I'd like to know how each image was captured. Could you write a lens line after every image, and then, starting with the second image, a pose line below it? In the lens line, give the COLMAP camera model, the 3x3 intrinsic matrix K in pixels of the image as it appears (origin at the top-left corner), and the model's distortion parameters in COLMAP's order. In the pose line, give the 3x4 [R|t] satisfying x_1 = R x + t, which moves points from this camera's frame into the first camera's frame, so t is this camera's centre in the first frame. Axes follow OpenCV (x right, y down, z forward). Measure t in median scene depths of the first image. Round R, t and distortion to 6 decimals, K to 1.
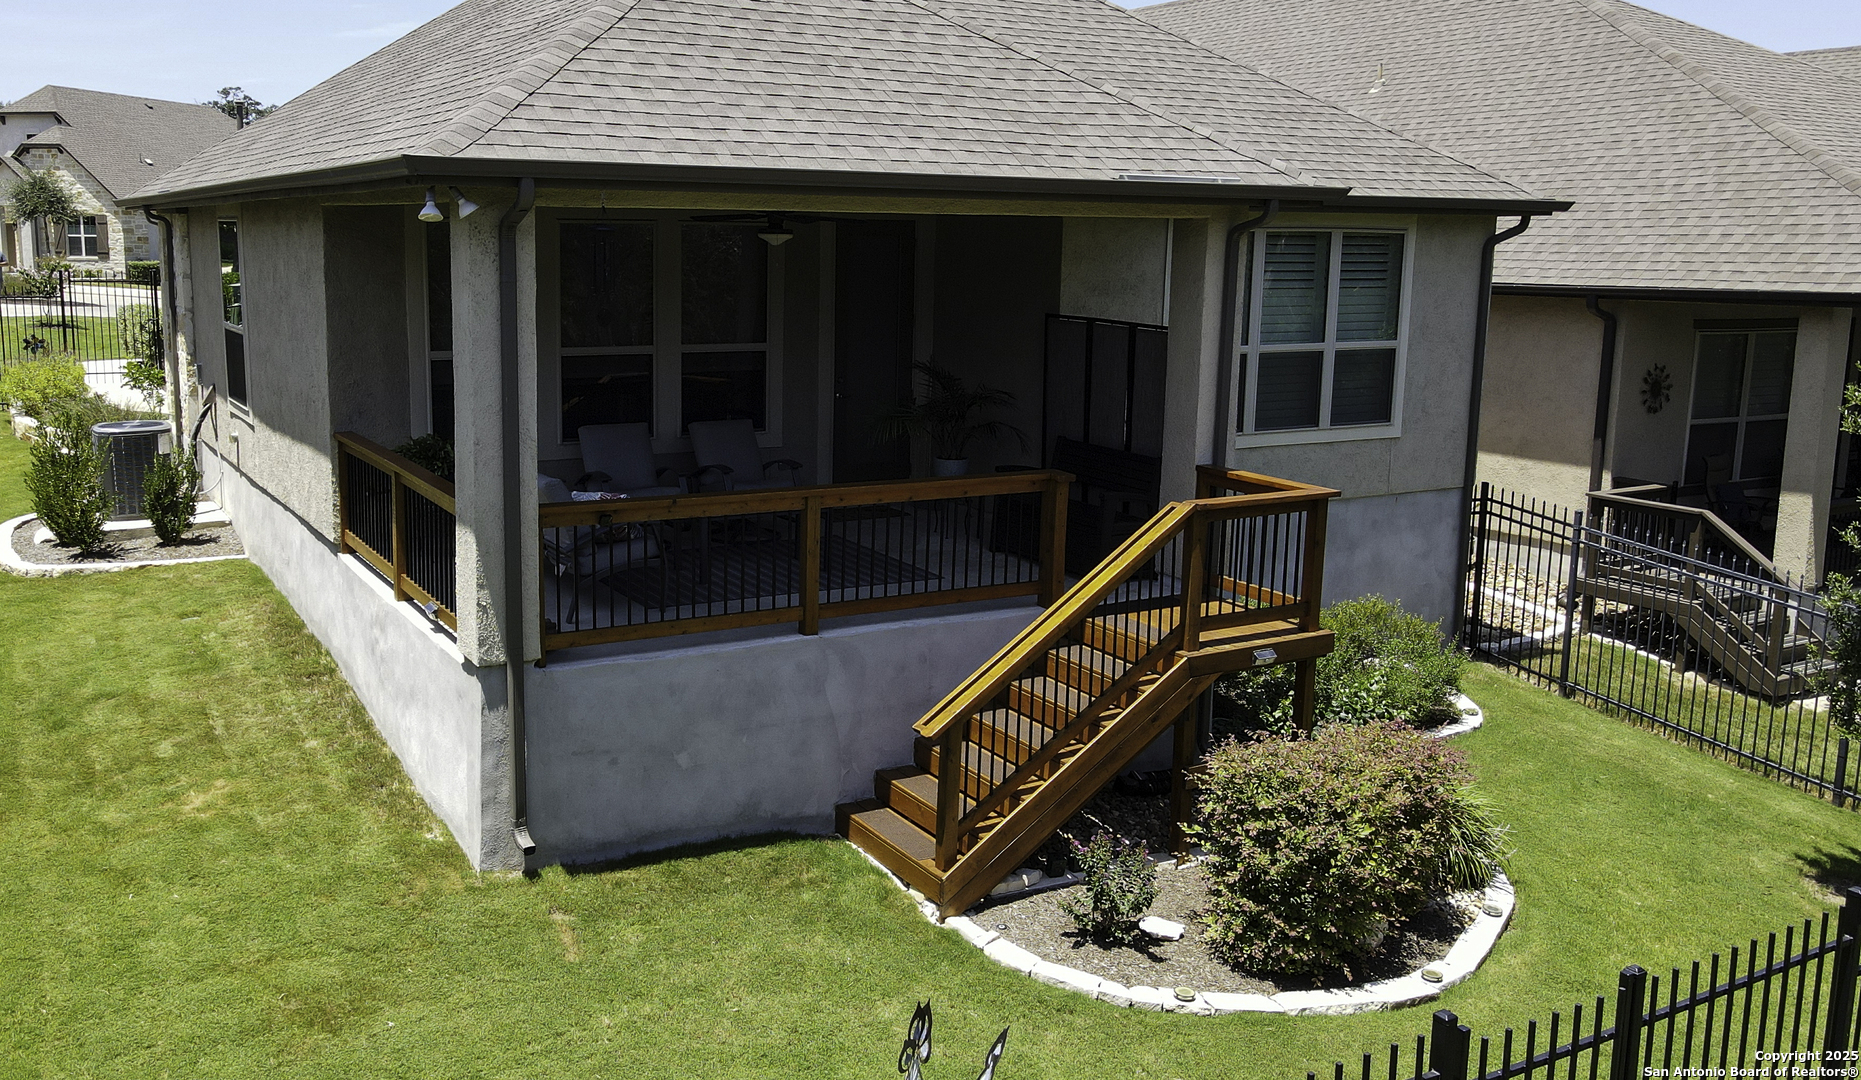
lens RADIAL K [[1598.9, 0, 782.6], [0, 1598.9, 496.5], [0, 0, 1]] dist [-0.006583, 0.019040]
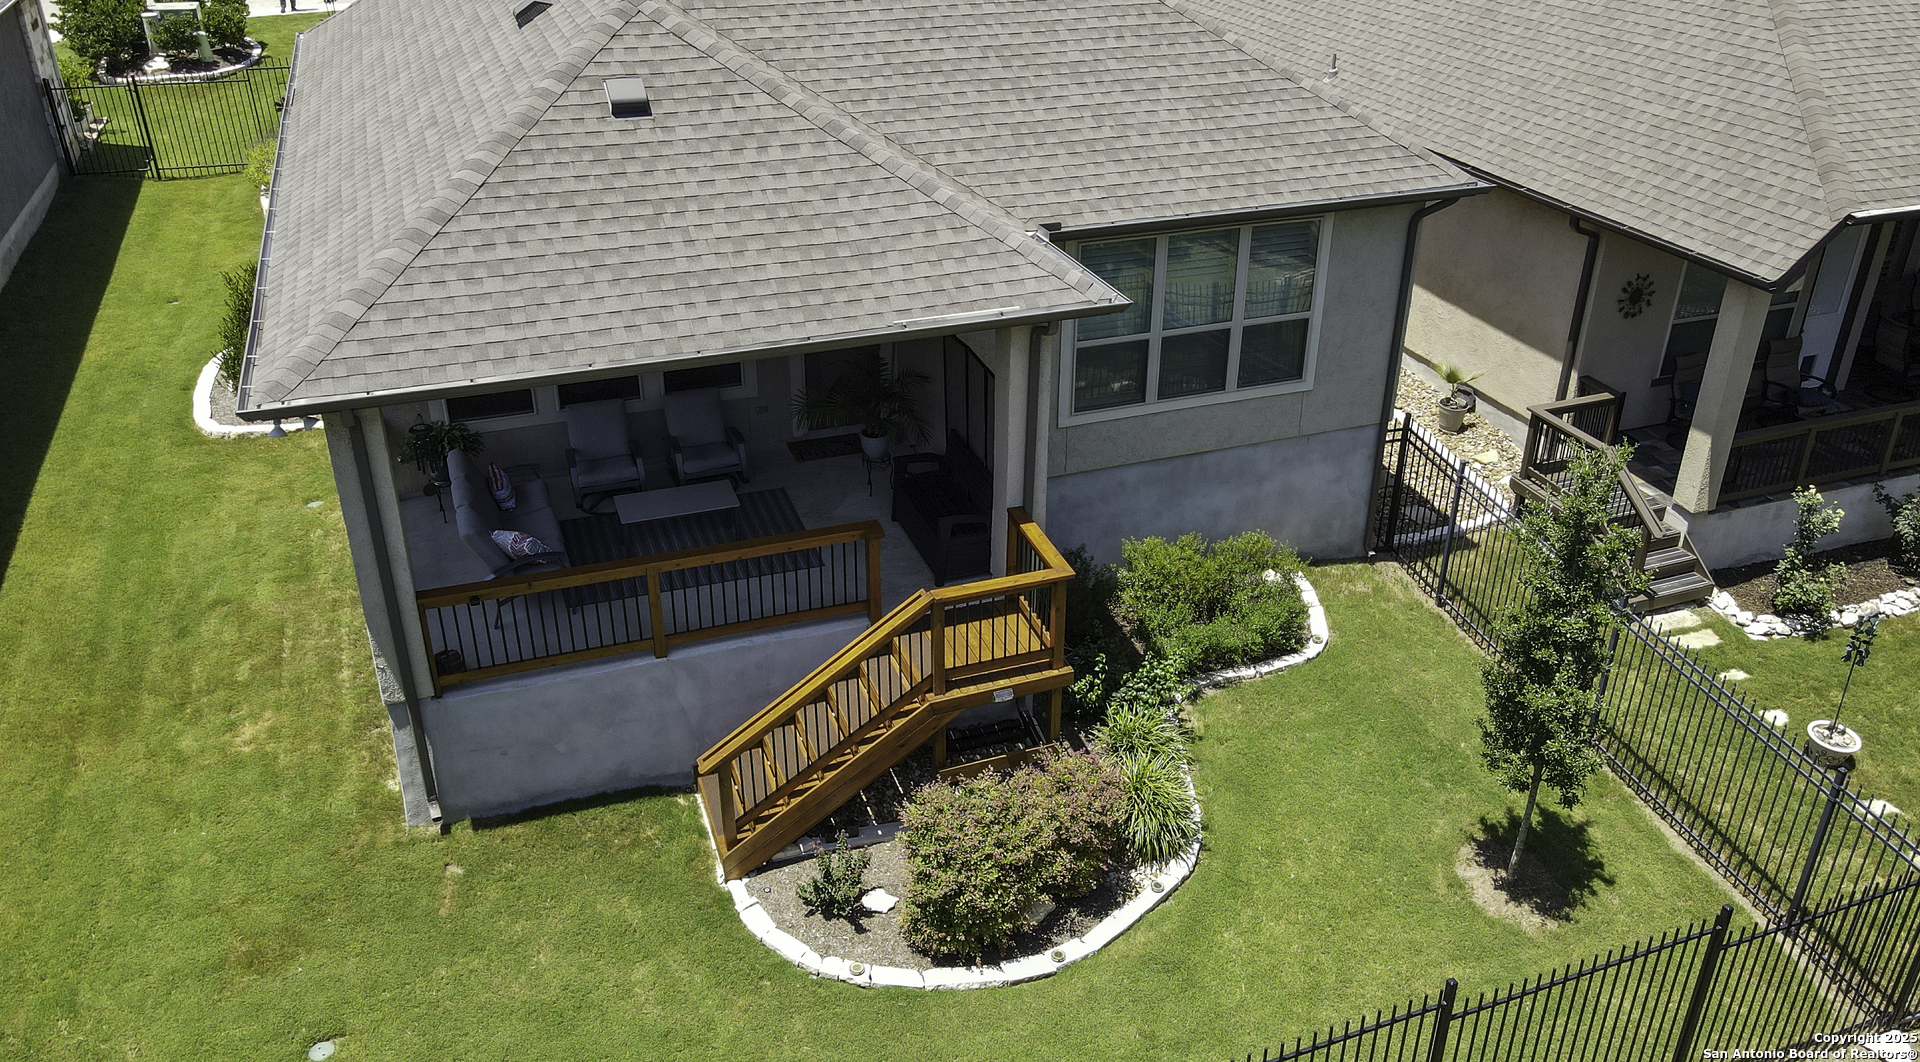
lens RADIAL K [[1500.1, 0, 962.9], [0, 1500.1, 529.8], [0, 0, 1]] dist [-0.001807, 0.010851]
pose [[0.991786, 0.060641, -0.112617, 0.410553], [-0.022664, 0.949852, 0.311877, -0.419787], [0.125882, -0.306763, 0.943425, -0.118225]]
